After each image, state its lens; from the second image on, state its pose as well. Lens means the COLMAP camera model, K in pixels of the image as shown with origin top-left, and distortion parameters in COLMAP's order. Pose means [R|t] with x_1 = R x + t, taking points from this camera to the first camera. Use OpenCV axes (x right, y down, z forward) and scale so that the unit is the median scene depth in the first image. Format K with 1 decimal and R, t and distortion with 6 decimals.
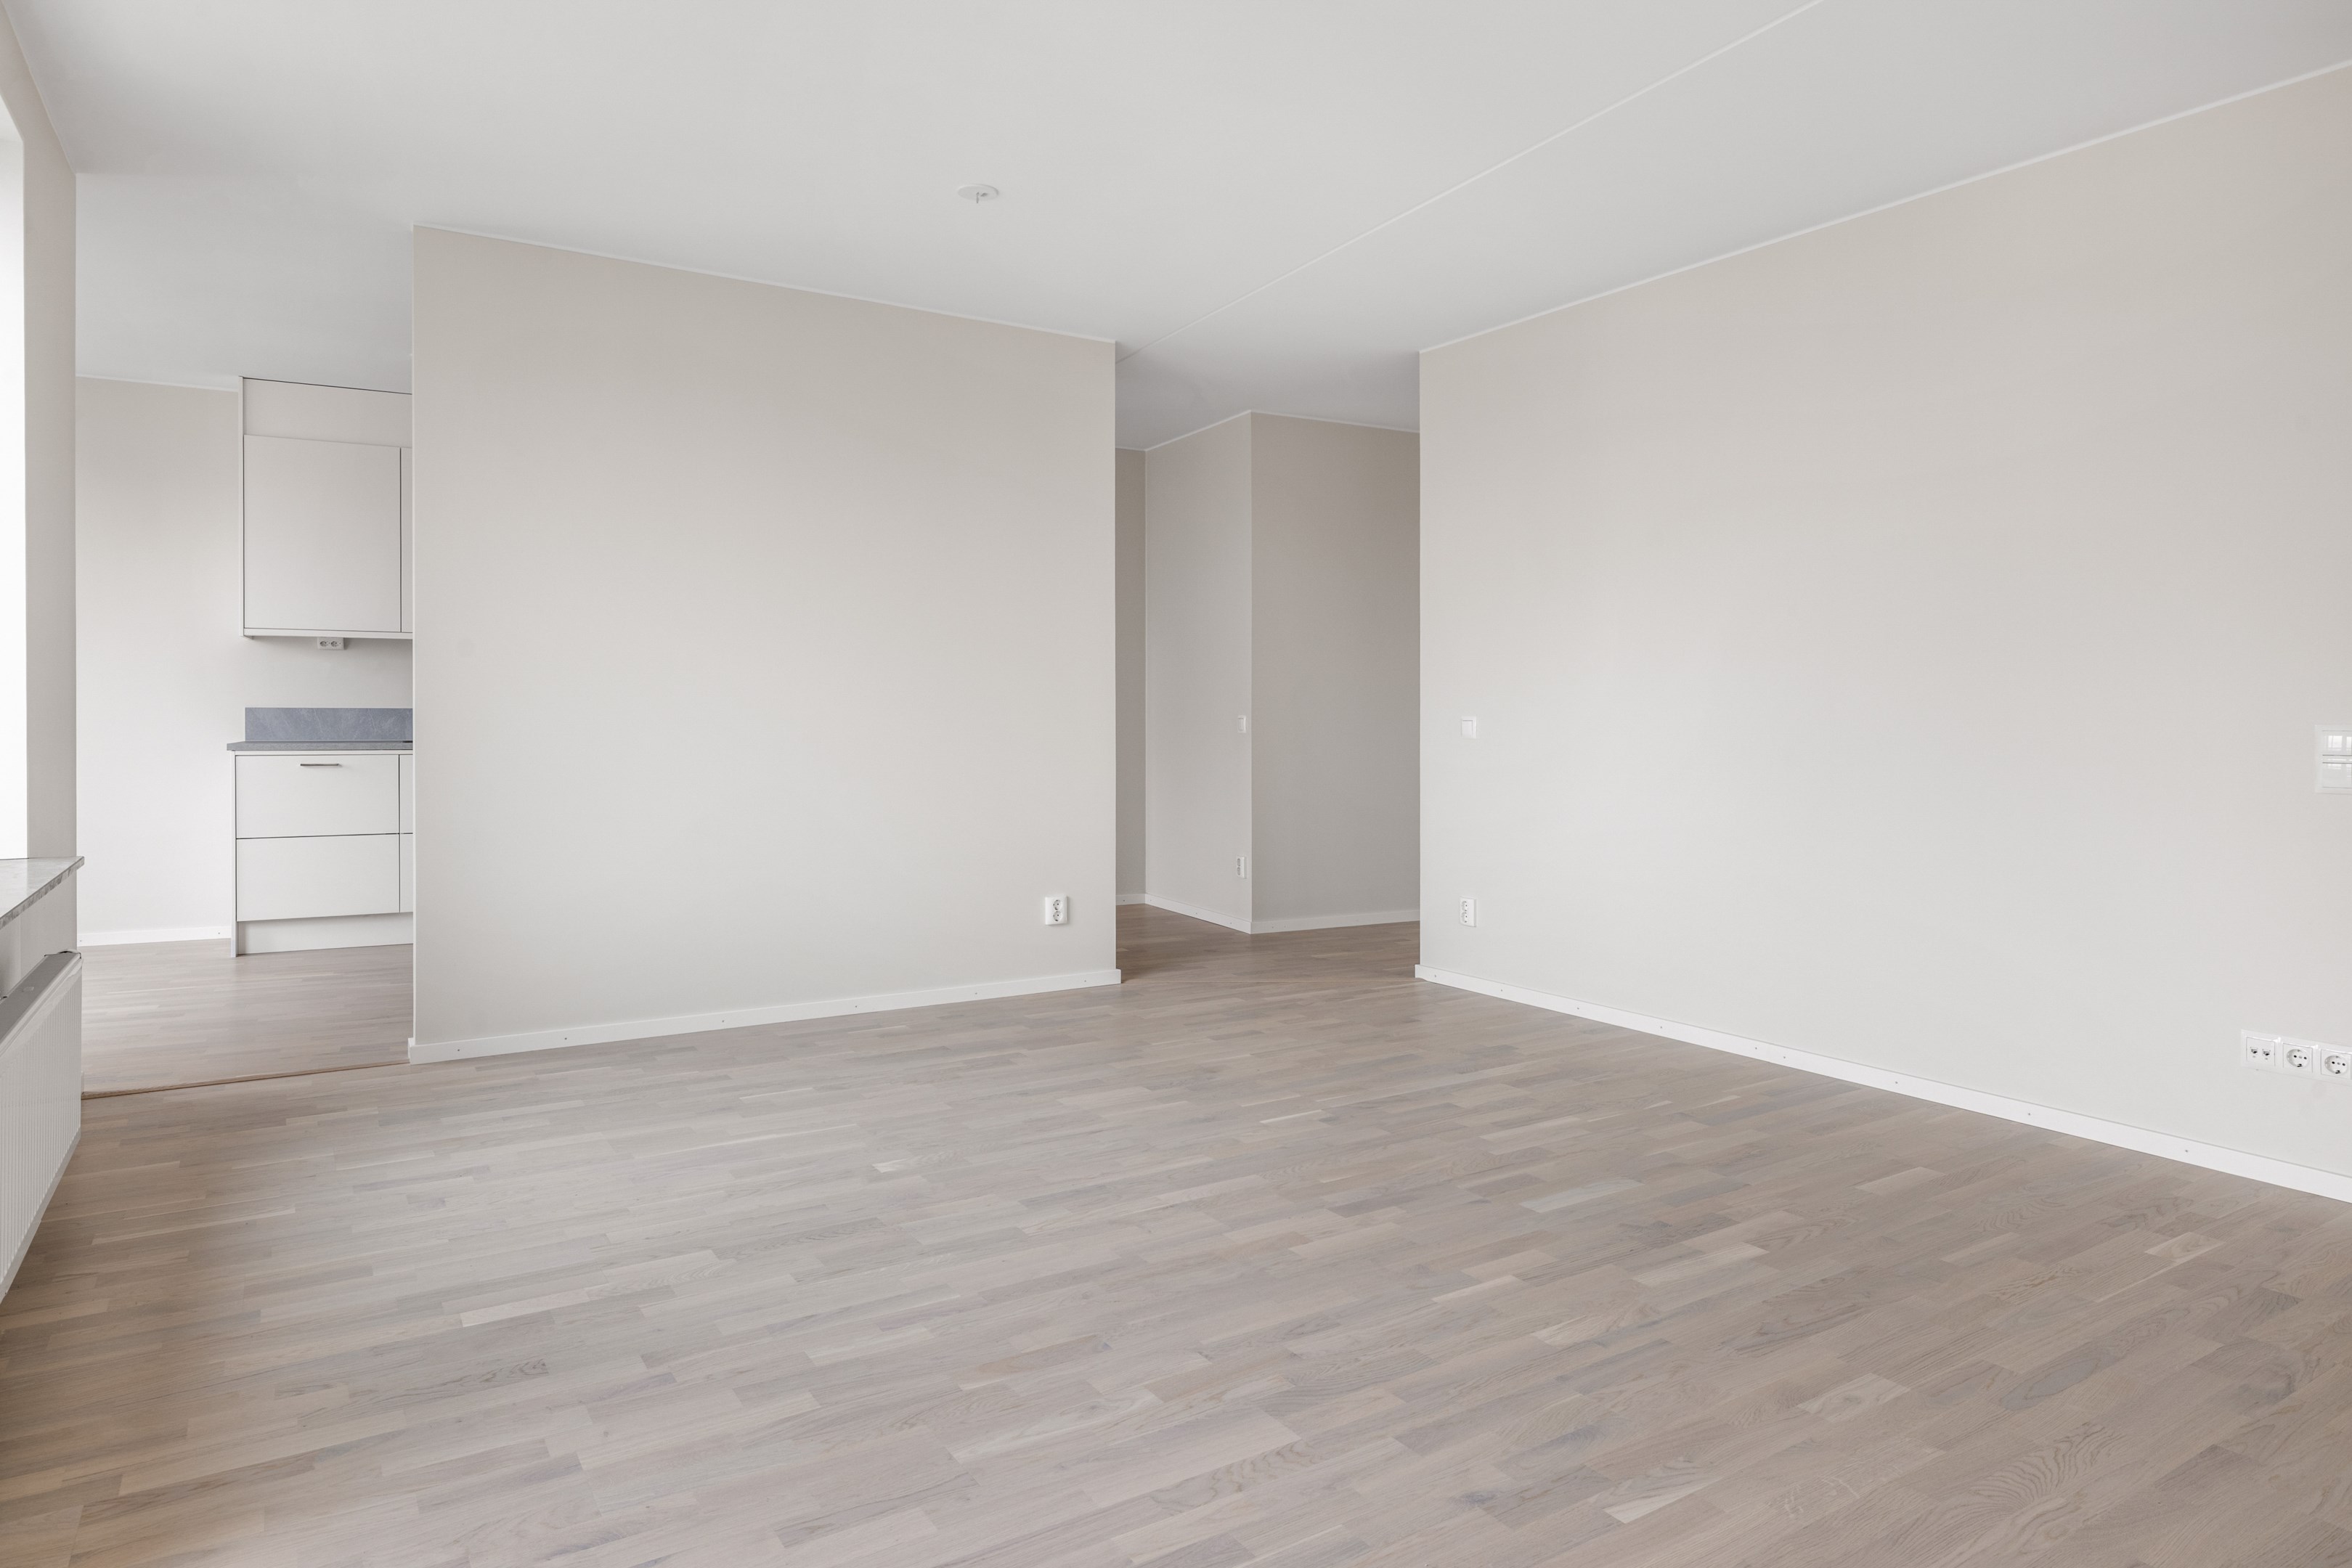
lens RADIAL K [[1413.8, 0, 1223.6], [0, 1413.8, 719.1], [0, 0, 1]] dist [0.000097, 0.000020]
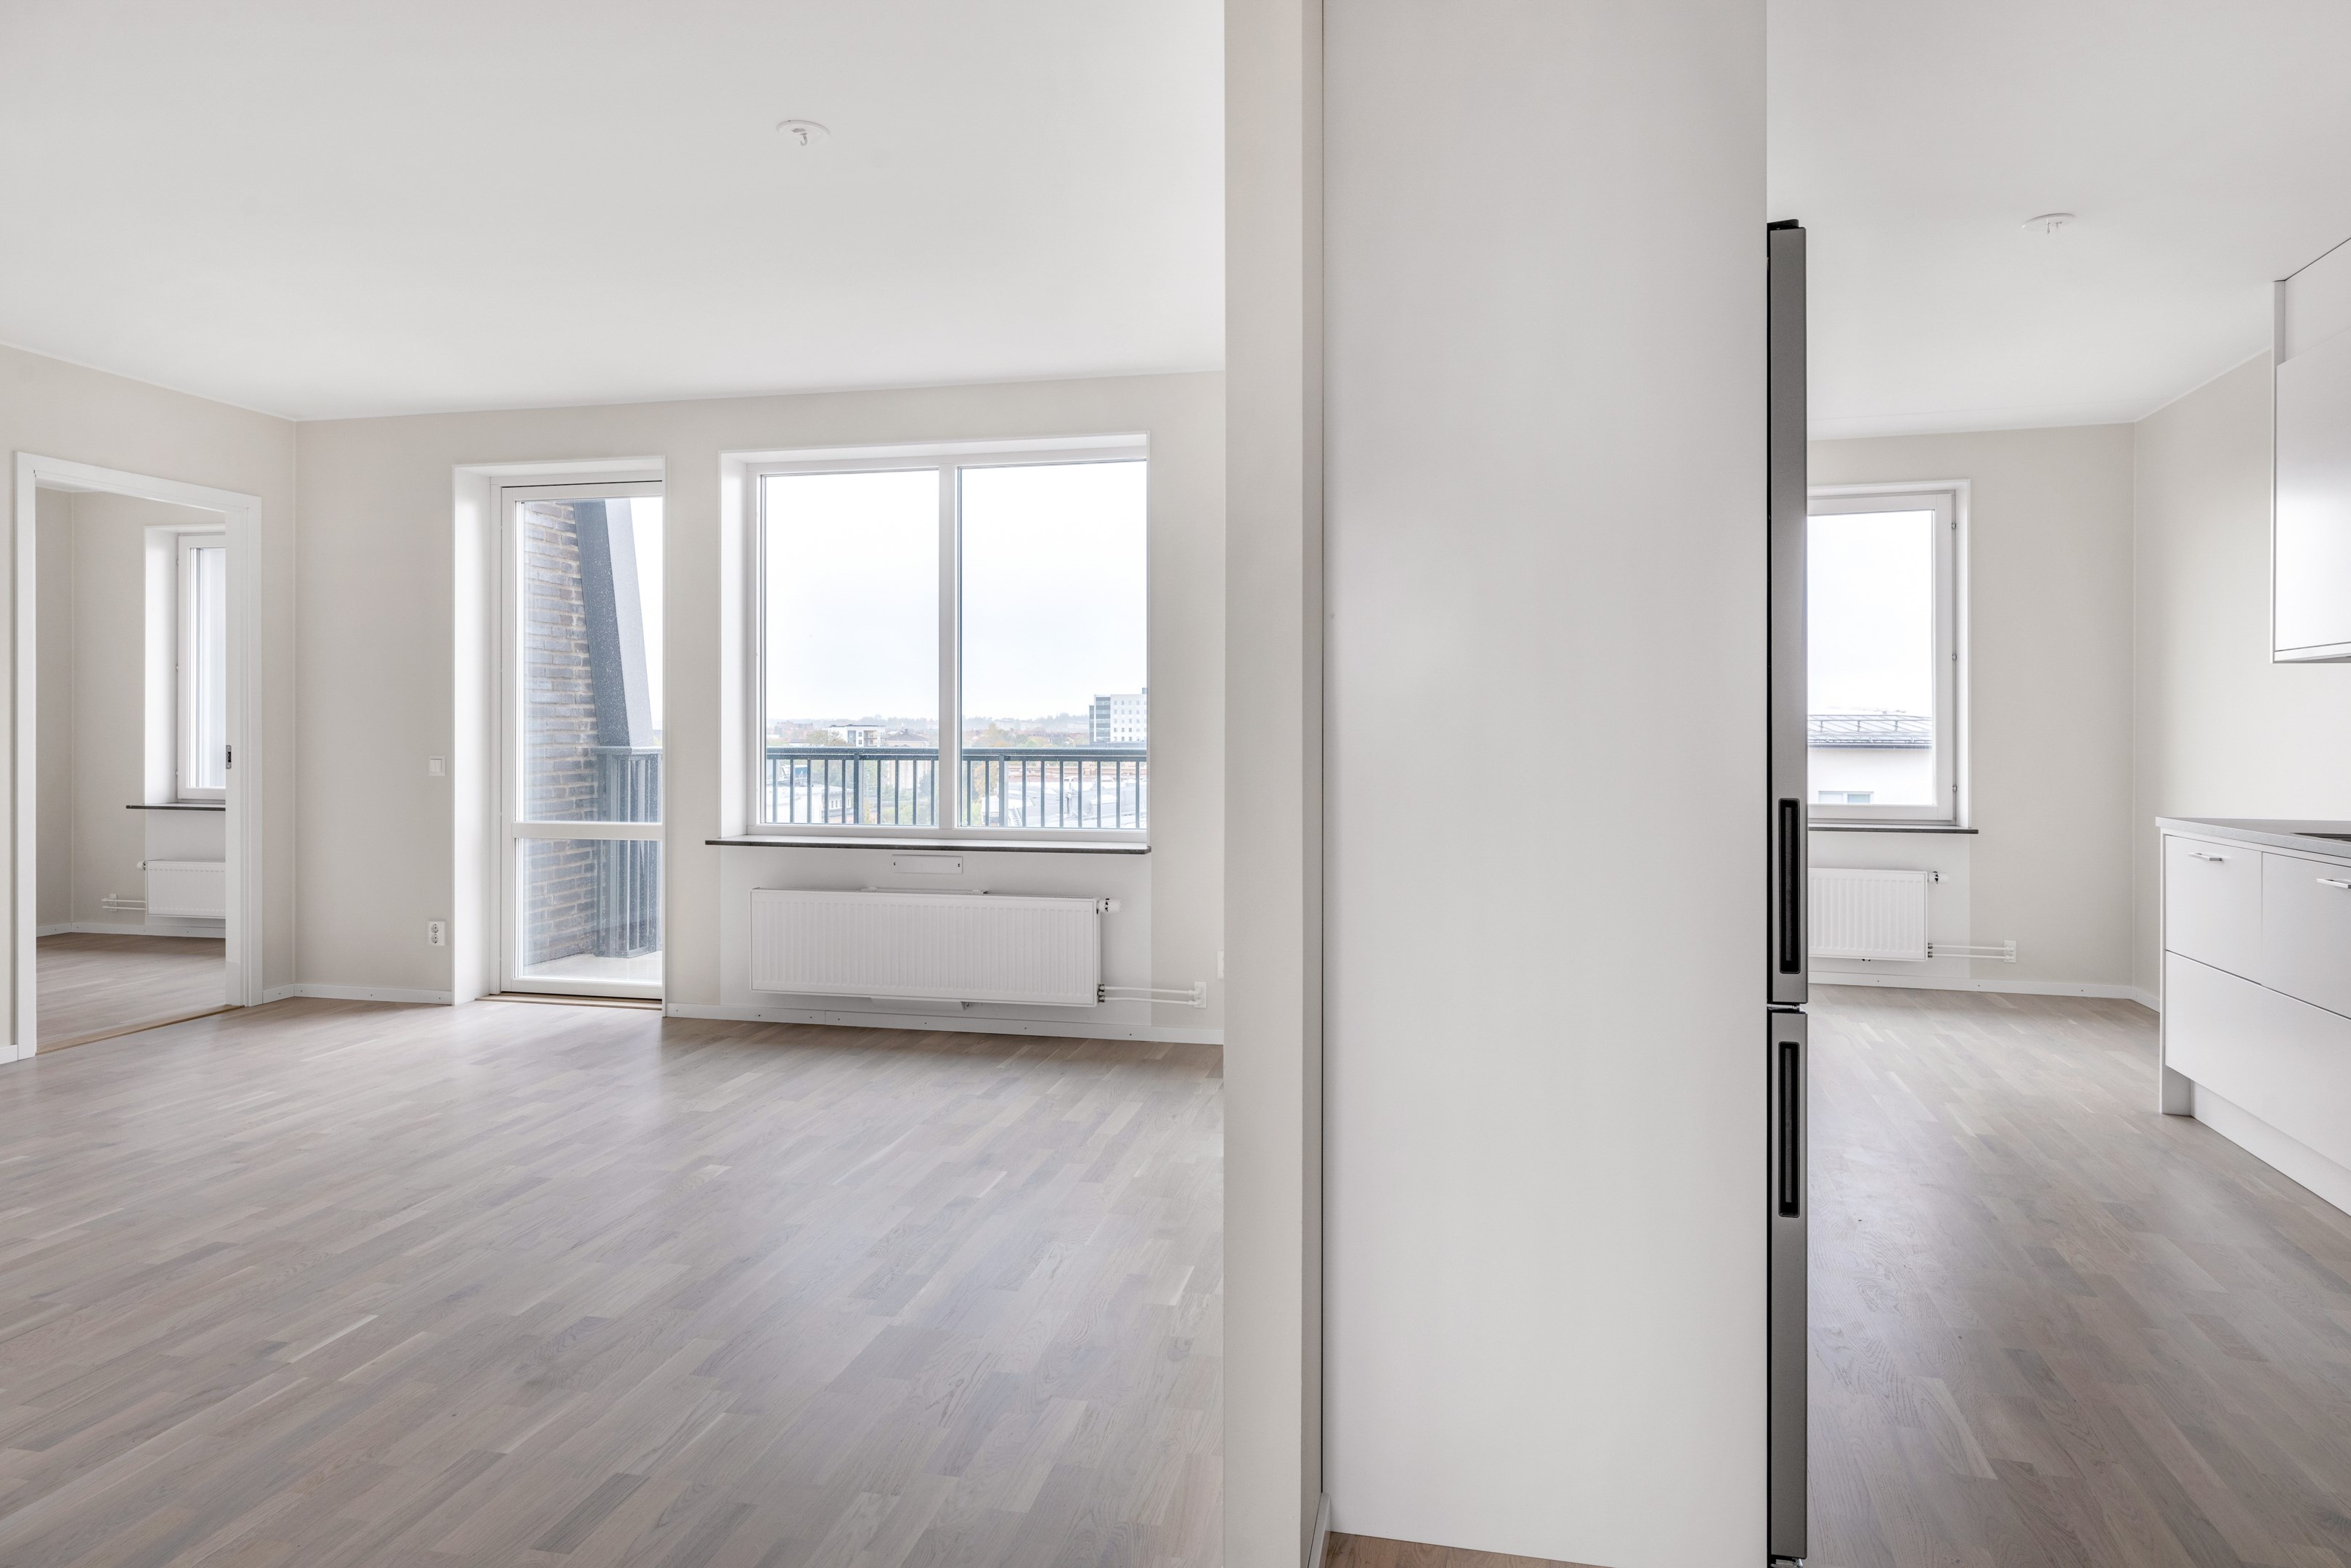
lens RADIAL K [[1331.2, 0, 1179.0], [0, 1331.2, 730.1], [0, 0, 1]] dist [0.002859, -0.000988]
pose [[-0.717409, -0.007481, -0.696612, 0.273390], [-0.007695, 0.999966, -0.002814, -0.041395], [0.696609, 0.003342, -0.717443, 2.266245]]
